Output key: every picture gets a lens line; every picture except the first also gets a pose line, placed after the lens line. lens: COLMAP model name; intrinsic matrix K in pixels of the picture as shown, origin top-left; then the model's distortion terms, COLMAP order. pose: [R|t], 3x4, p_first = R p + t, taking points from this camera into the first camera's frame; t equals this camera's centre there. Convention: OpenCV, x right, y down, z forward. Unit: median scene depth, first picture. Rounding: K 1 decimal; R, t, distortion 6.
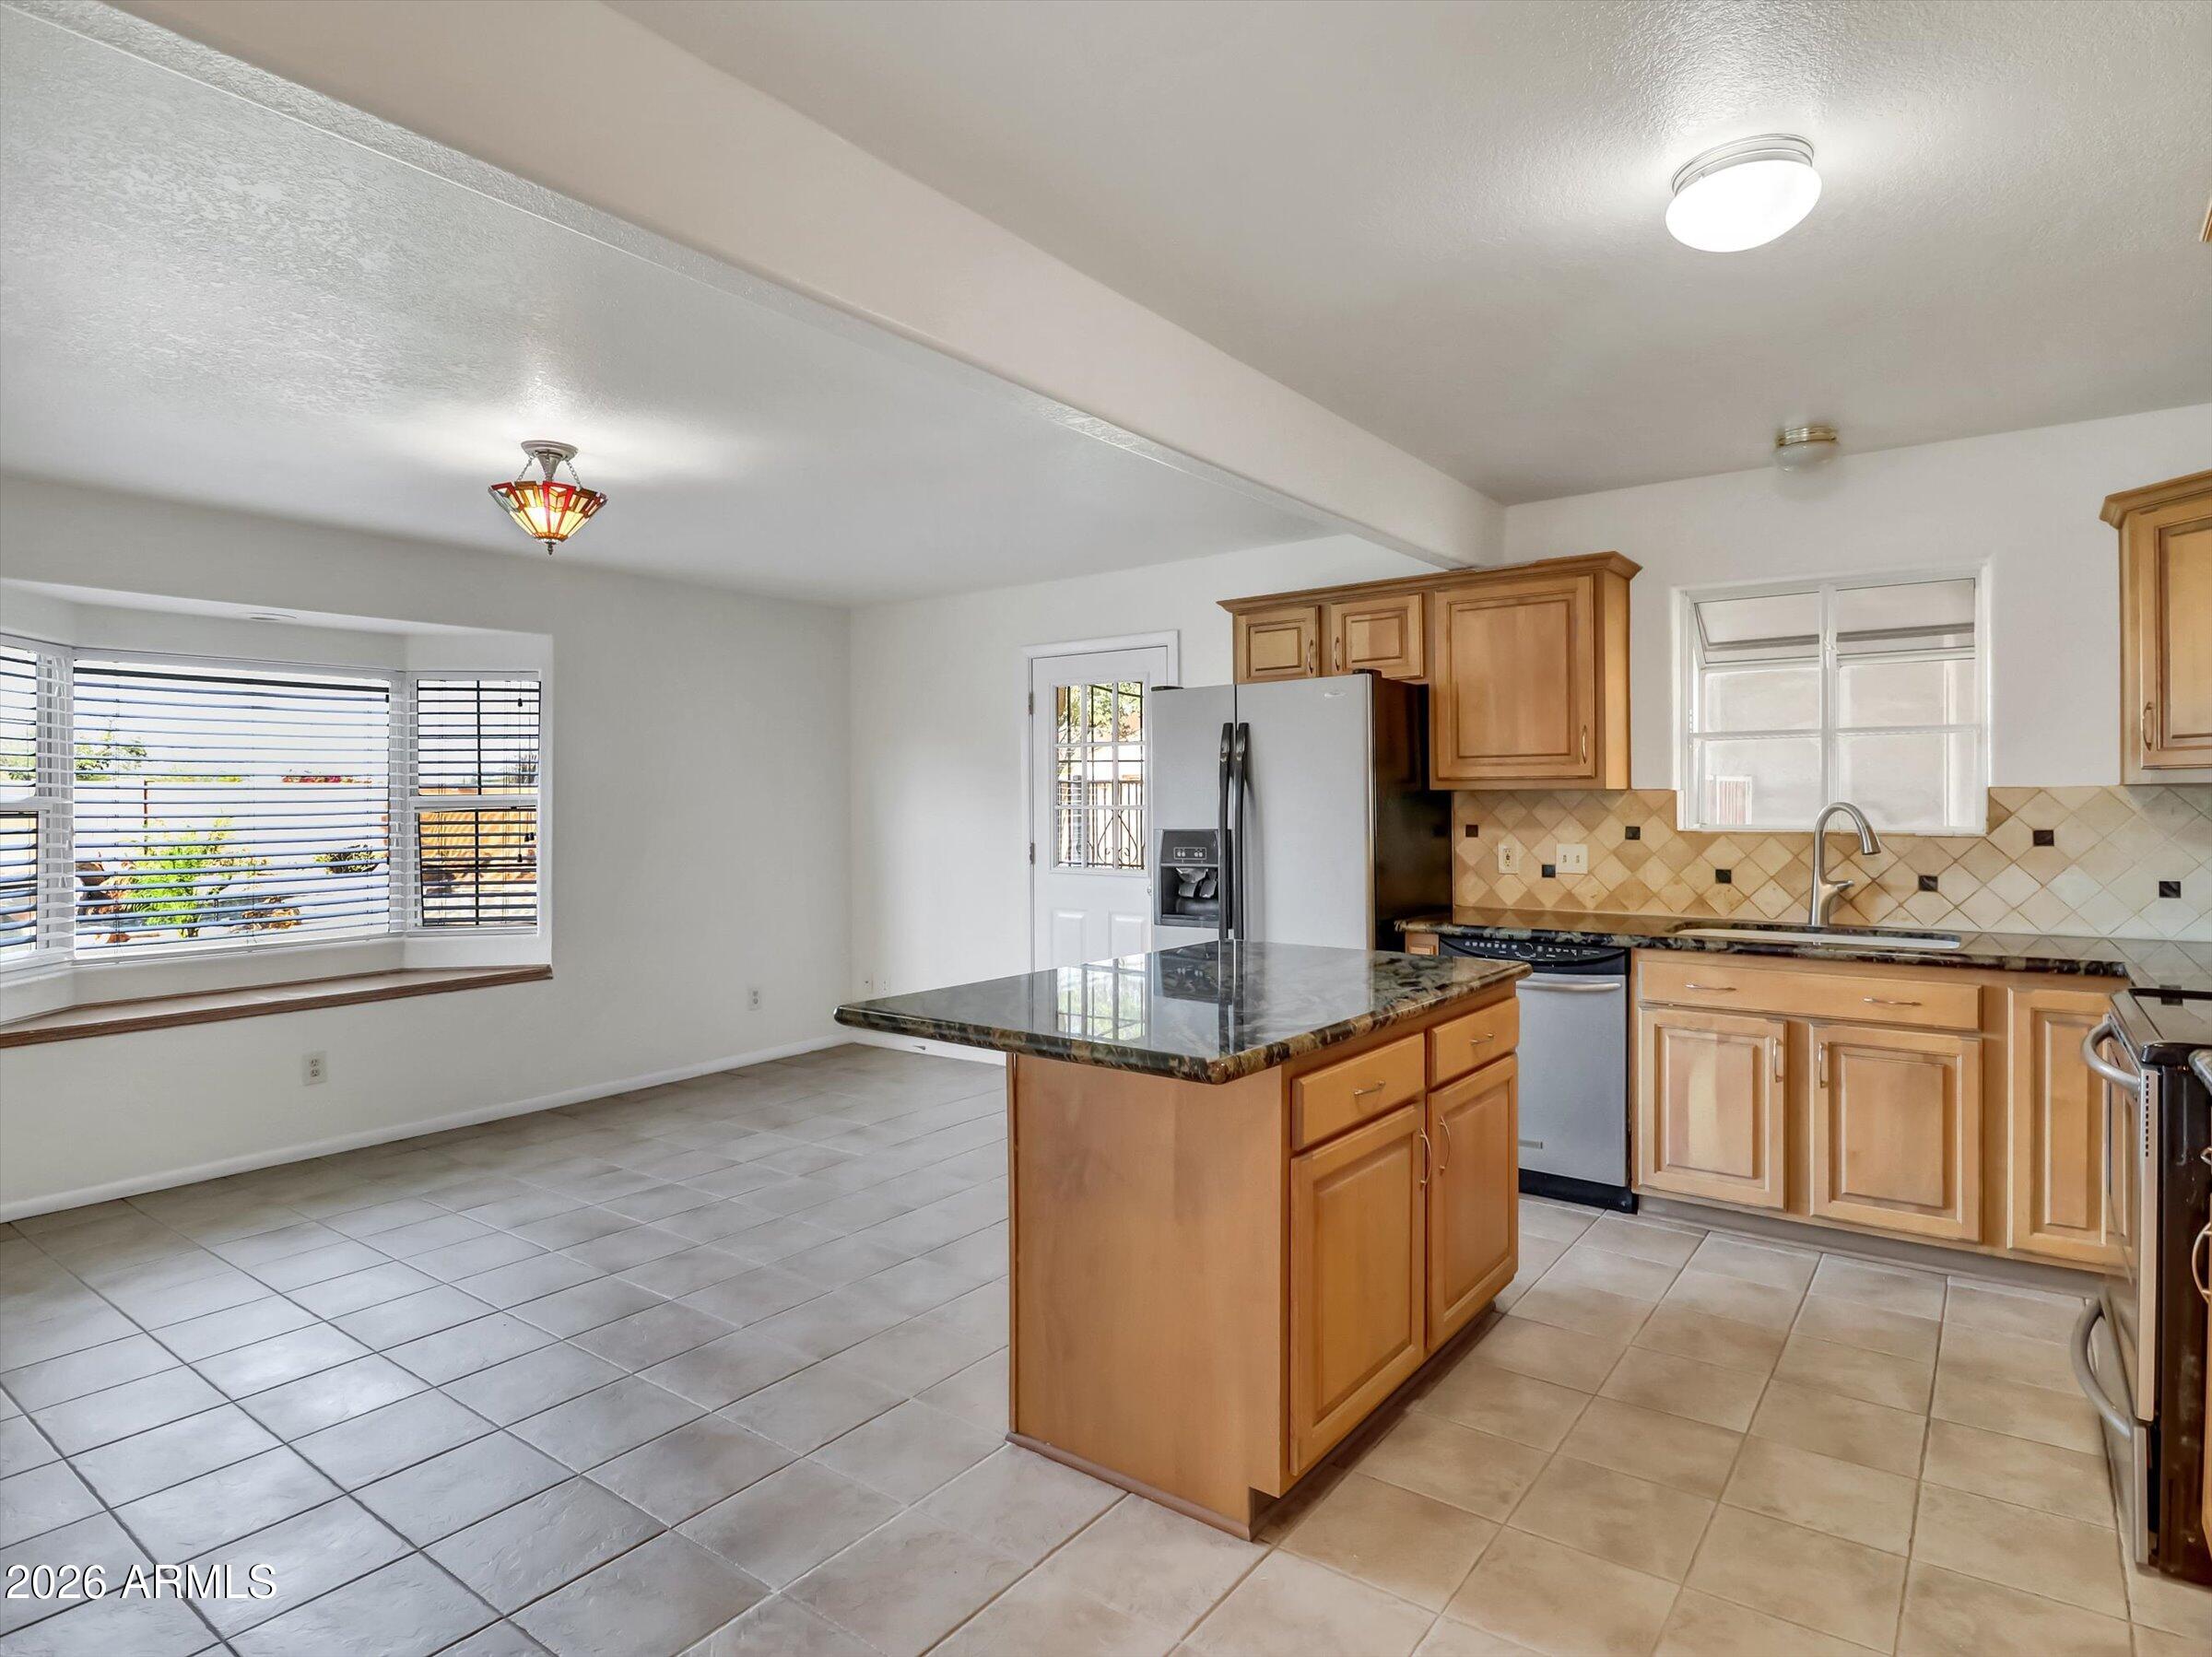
lens RADIAL K [[1217.6, 0, 1107.2], [0, 1217.6, 813.0], [0, 0, 1]] dist [-0.025149, -0.001977]
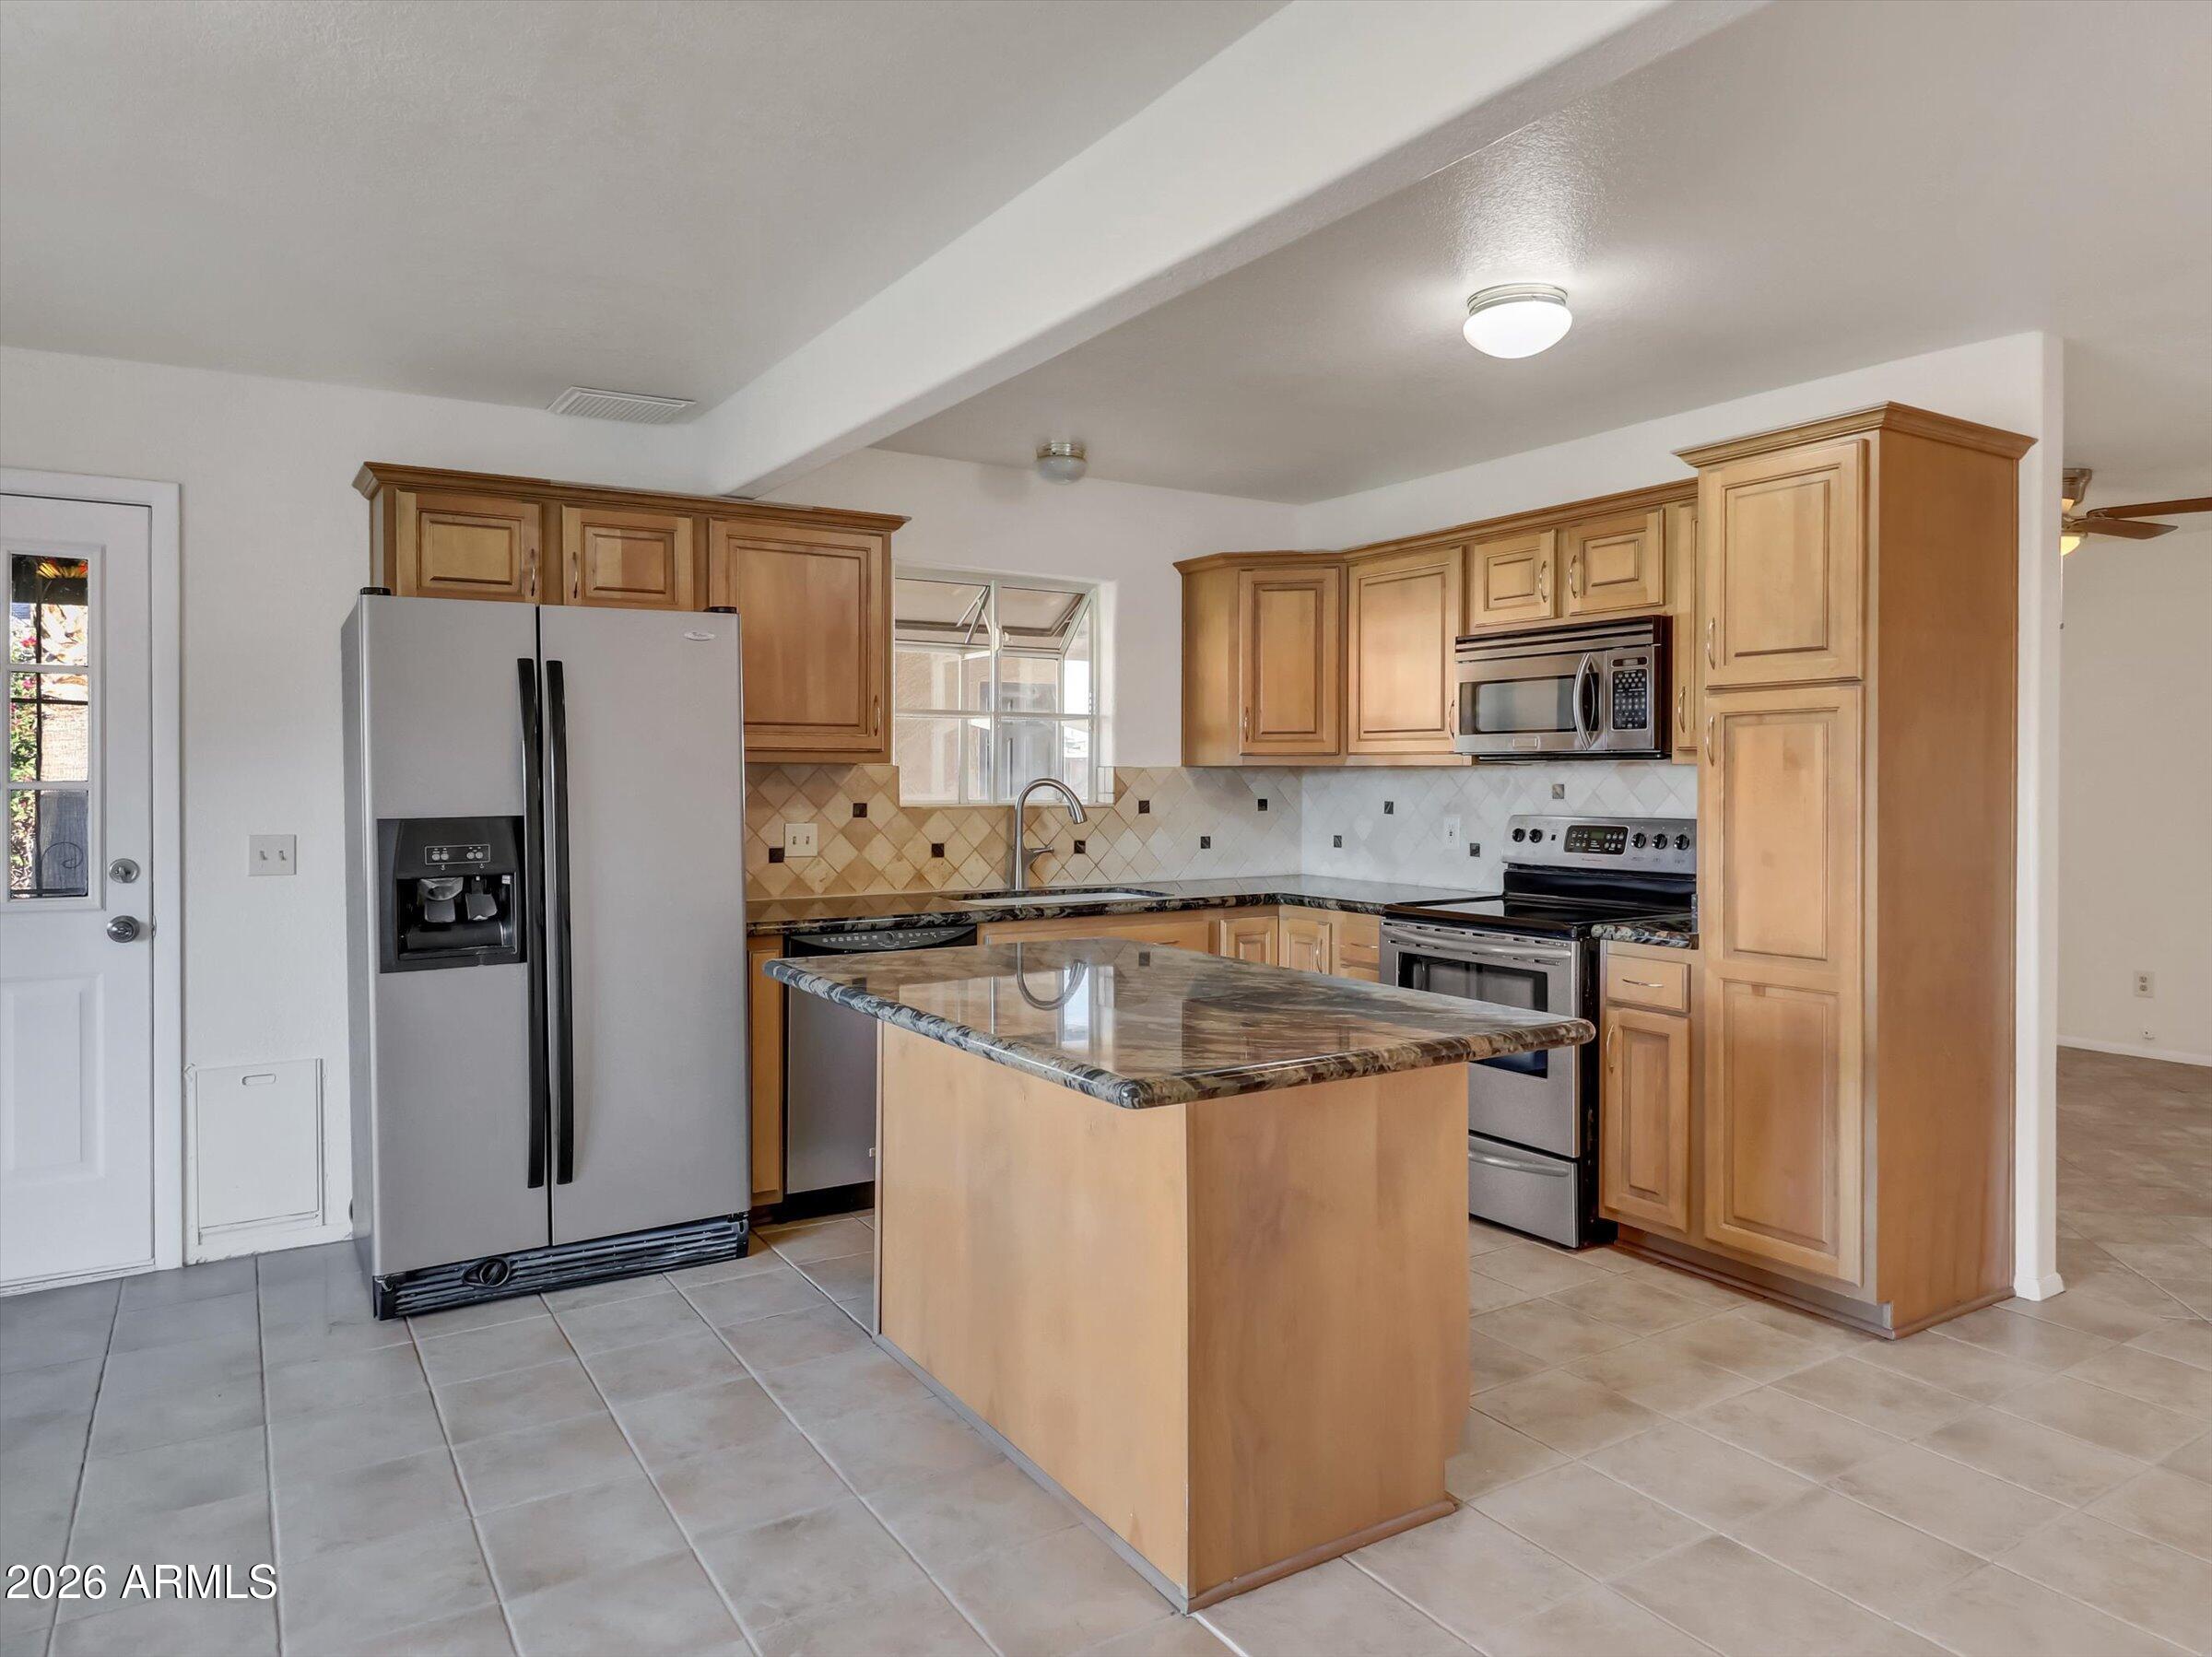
lens RADIAL K [[1401.5, 0, 1134.7], [0, 1401.5, 793.0], [0, 0, 1]] dist [-0.001063, -0.002984]
pose [[0.343073, -0.006562, 0.939286, -0.551585], [0.004953, 0.999974, 0.005177, -0.001443], [-0.939296, 0.002876, 0.343096, 0.438194]]
